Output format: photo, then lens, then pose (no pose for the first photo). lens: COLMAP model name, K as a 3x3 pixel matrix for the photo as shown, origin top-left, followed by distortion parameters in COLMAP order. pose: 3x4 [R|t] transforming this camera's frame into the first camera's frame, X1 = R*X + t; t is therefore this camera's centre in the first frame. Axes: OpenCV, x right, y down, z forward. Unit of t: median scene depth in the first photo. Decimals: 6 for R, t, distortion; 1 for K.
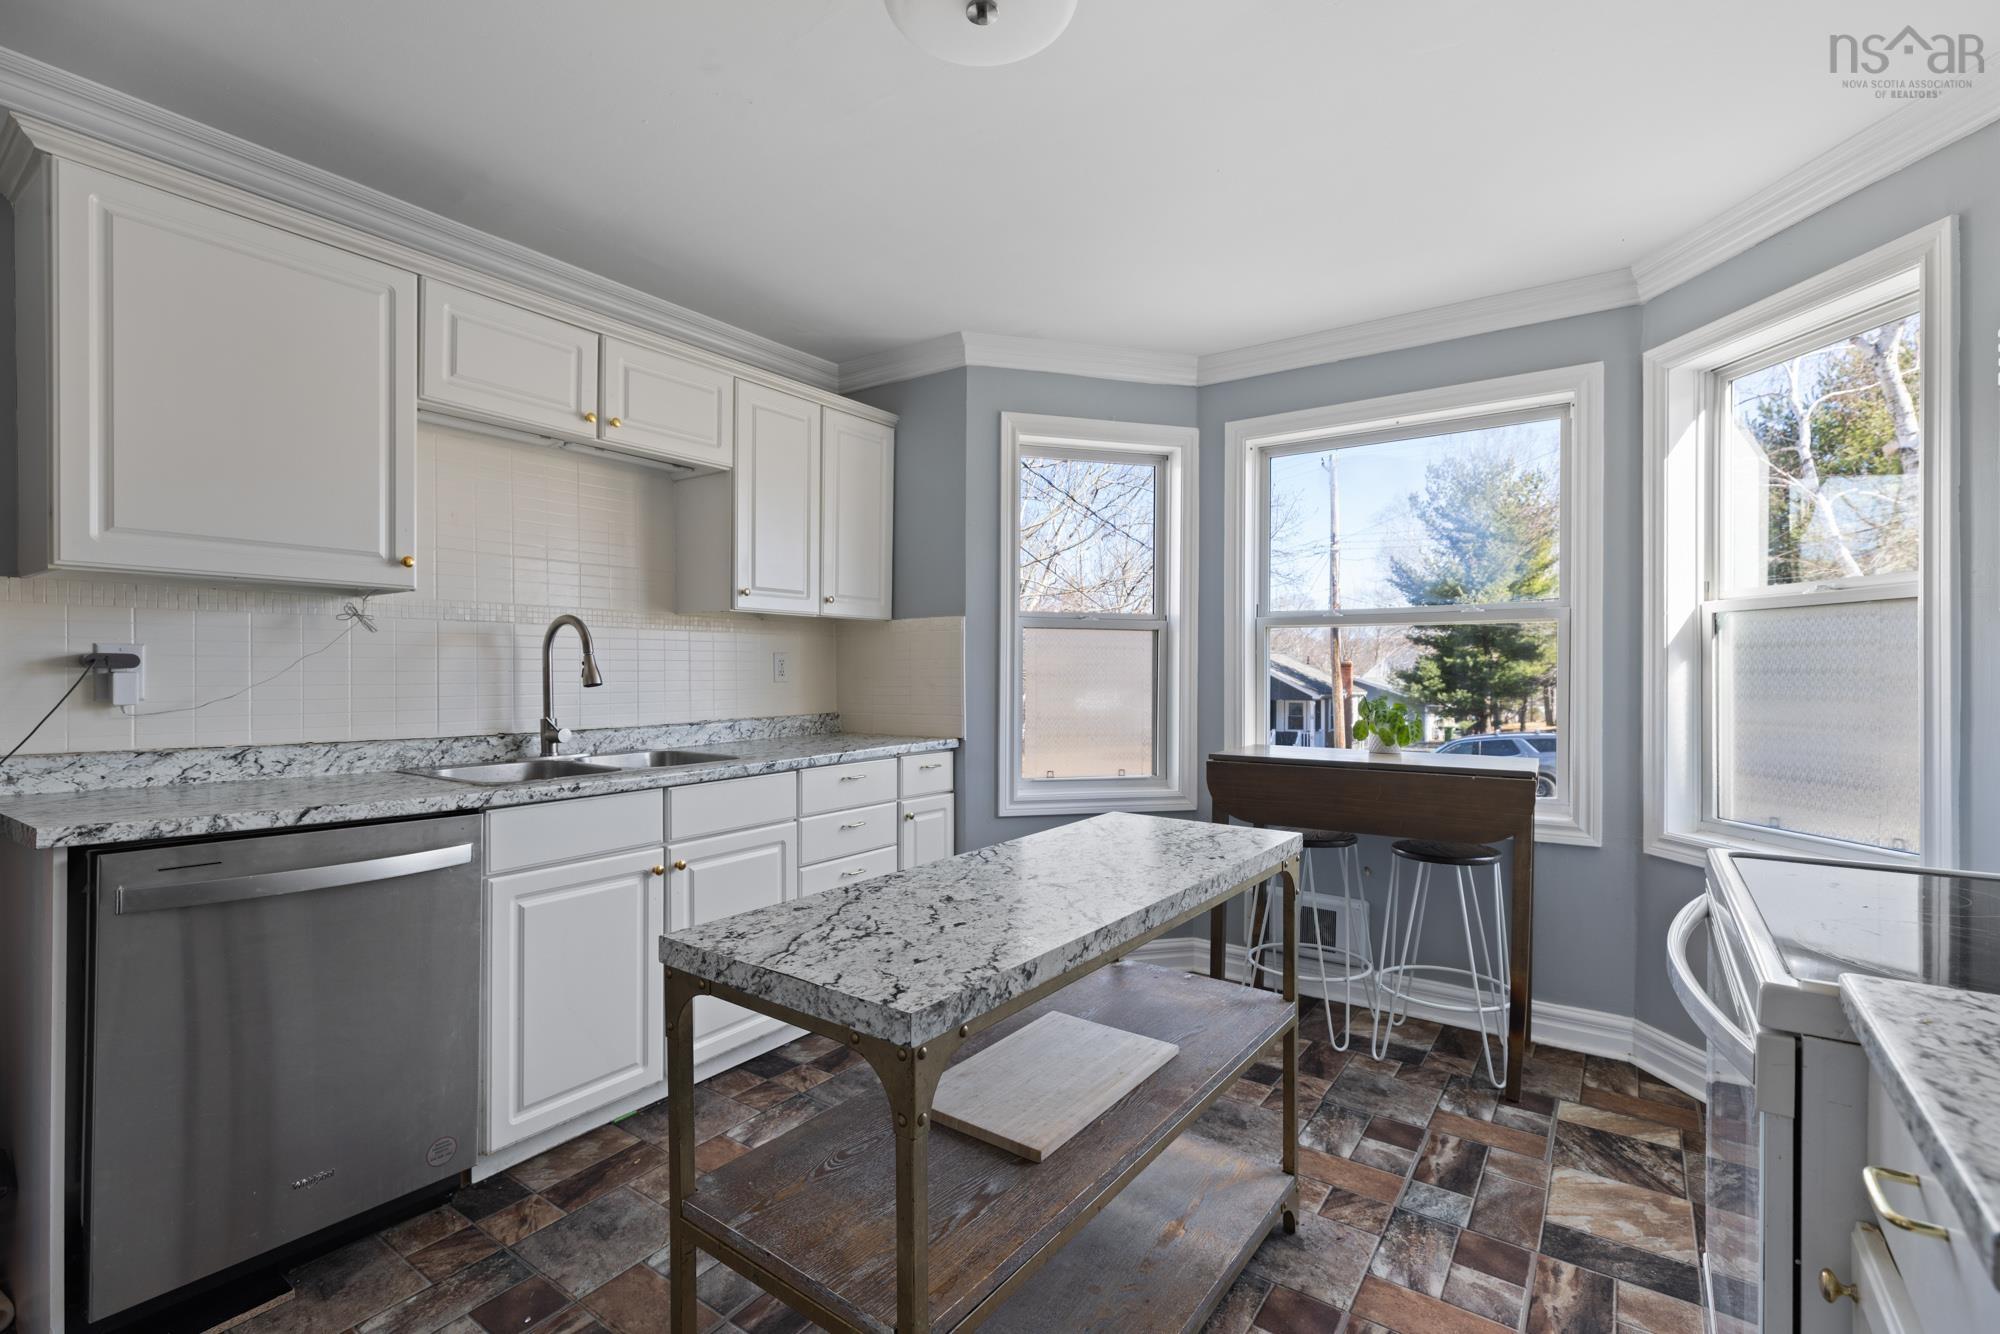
lens RADIAL K [[866.4, 0, 1002.4], [0, 866.4, 729.2], [0, 0, 1]] dist [-0.064792, 0.035025]
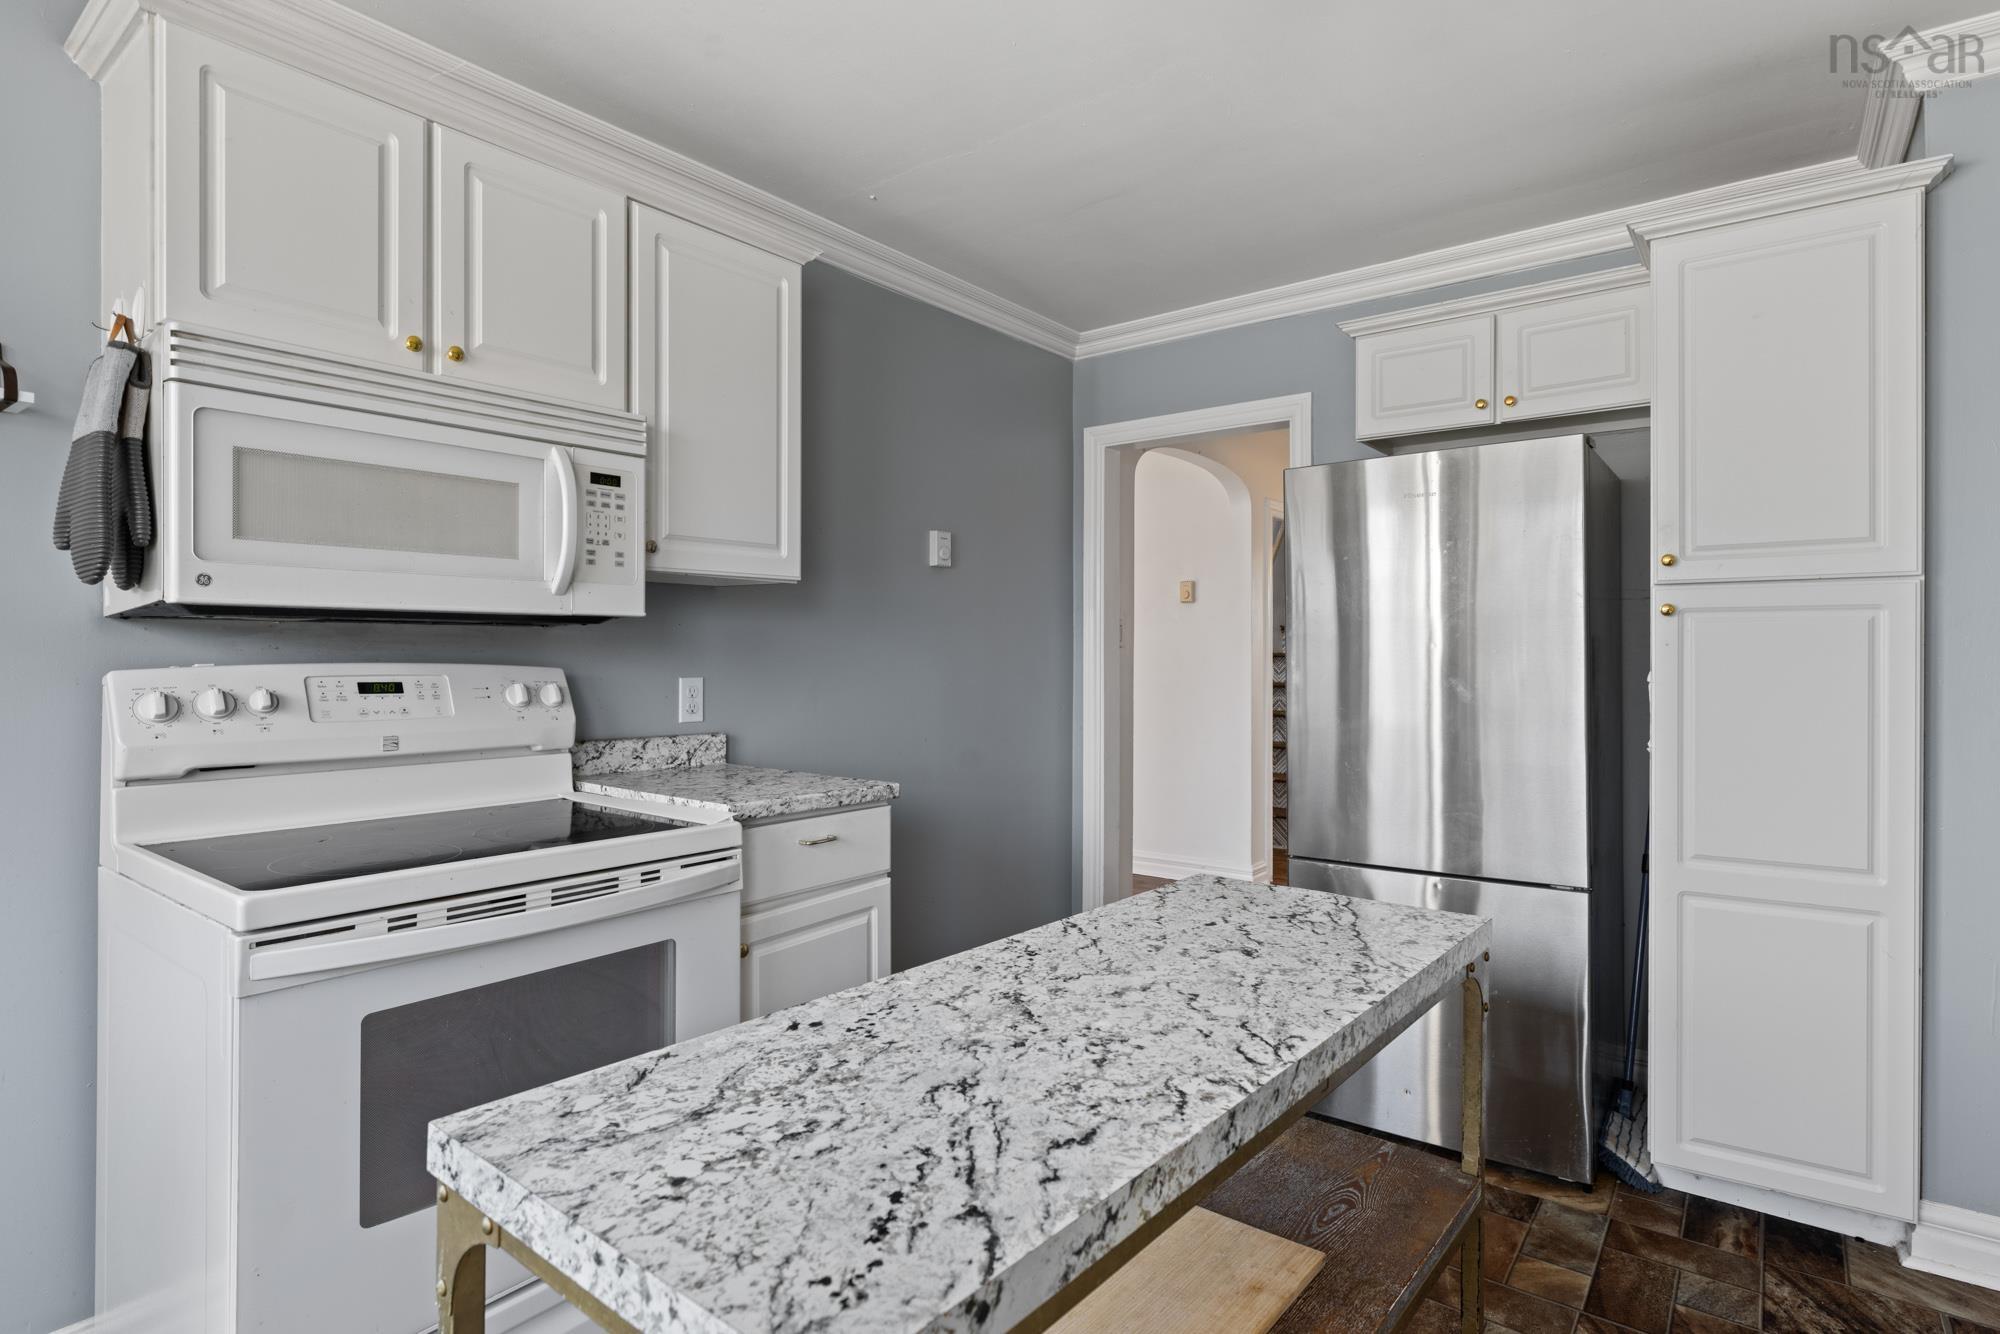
lens RADIAL K [[1032.6, 0, 1008.9], [0, 1032.6, 645.4], [0, 0, 1]] dist [-0.003751, -0.000180]
pose [[-0.999390, -0.000882, 0.034916, 0.047322], [0.001129, 0.998343, 0.057539, -0.053474], [-0.034909, 0.057543, -0.997732, 0.732745]]
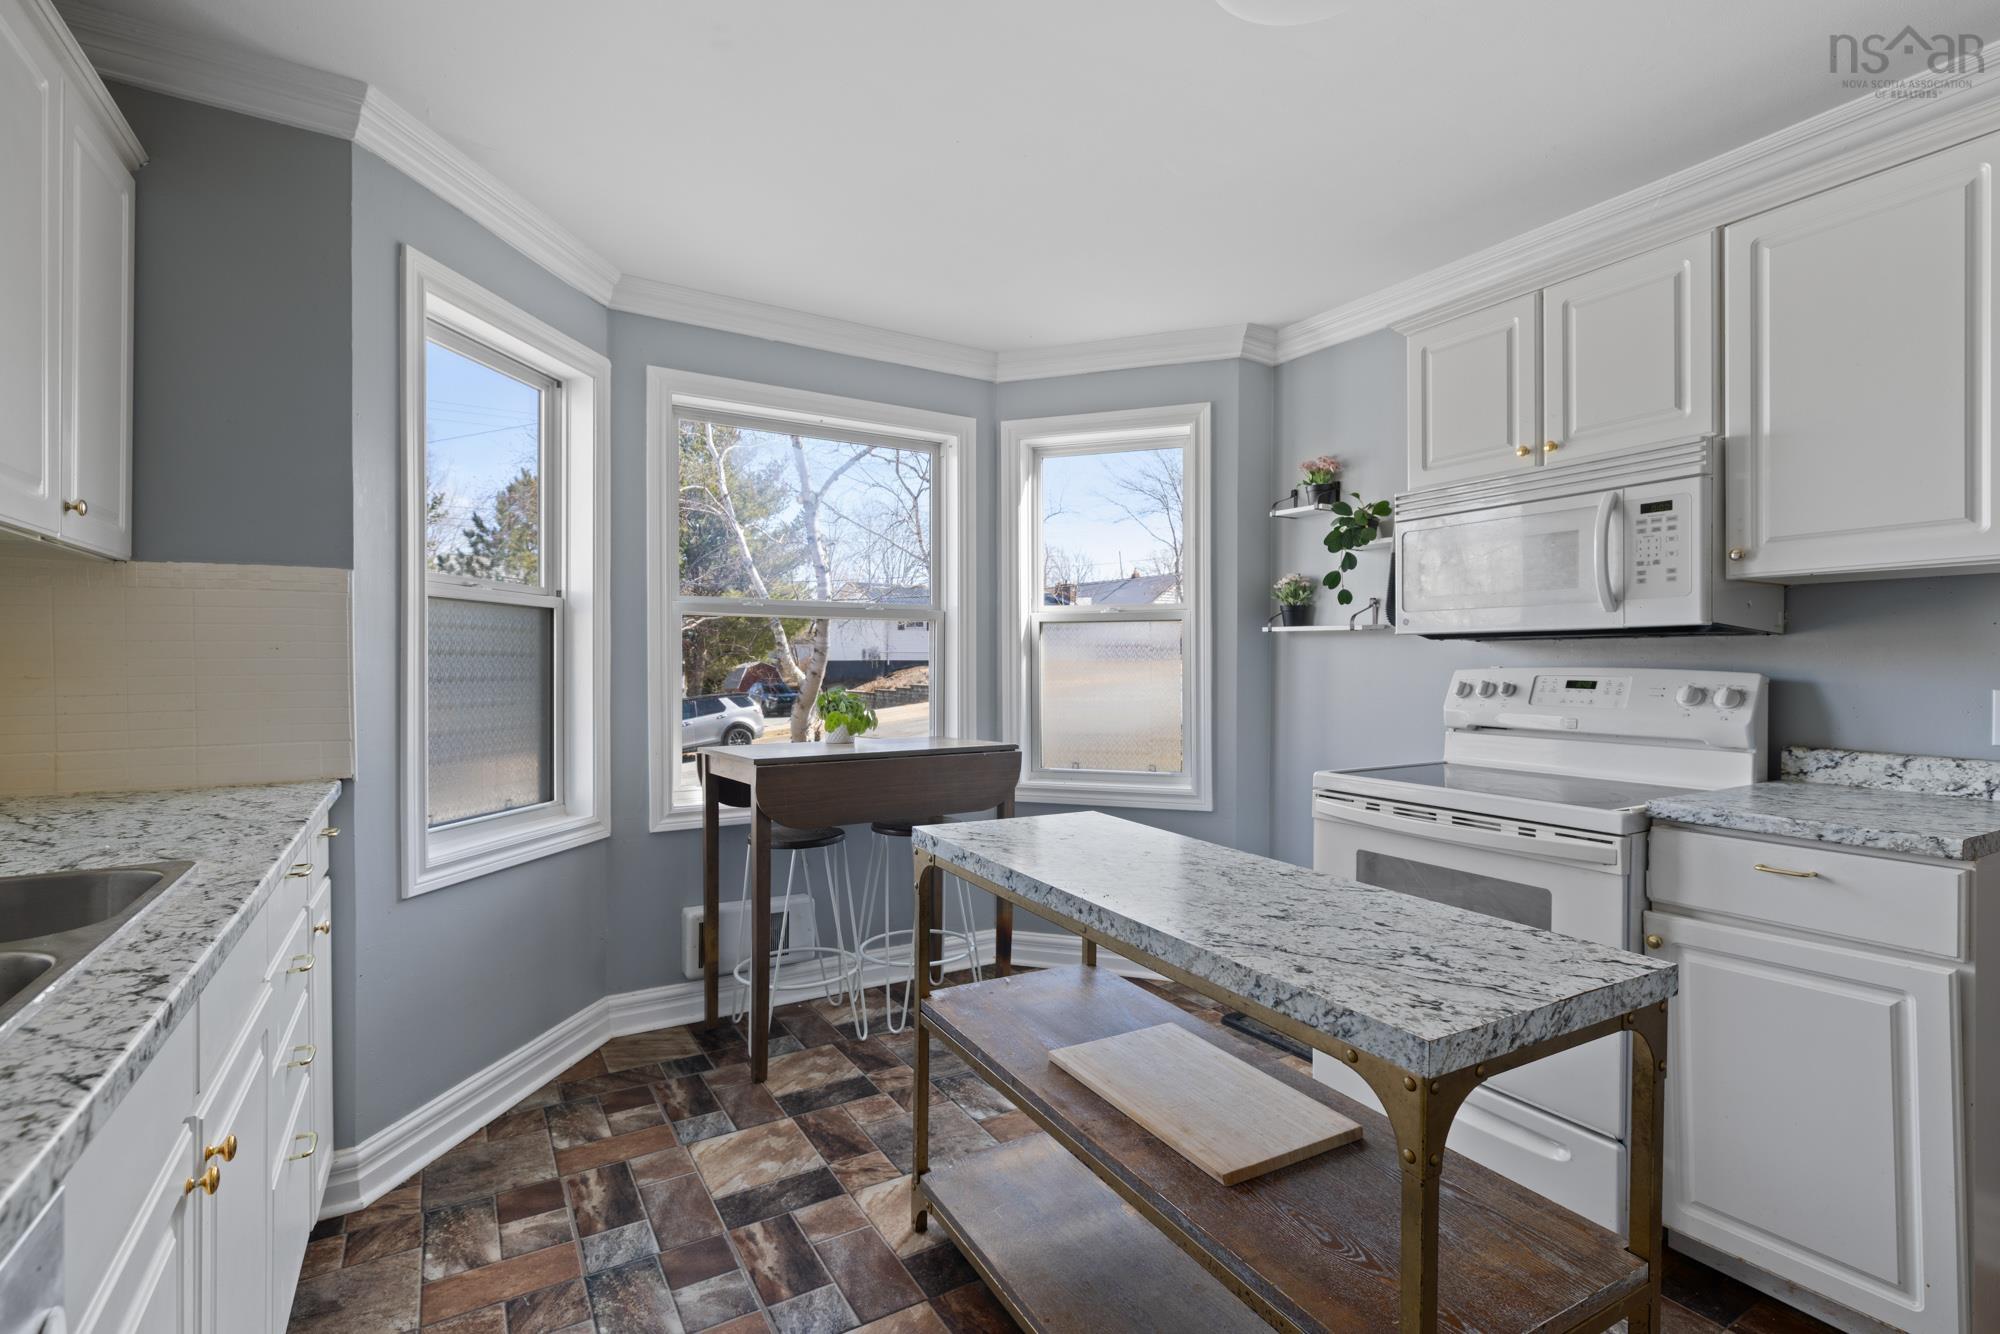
lens RADIAL K [[919.1, 0, 1000.0], [0, 919.1, 667.0], [0, 0, 1]] dist [0.018142, 0.000526]
pose [[0.407954, -0.002576, 0.912999, -0.401857], [0.057302, 0.998097, -0.022788, -0.022772], [-0.911202, 0.061613, 0.407326, 0.322249]]
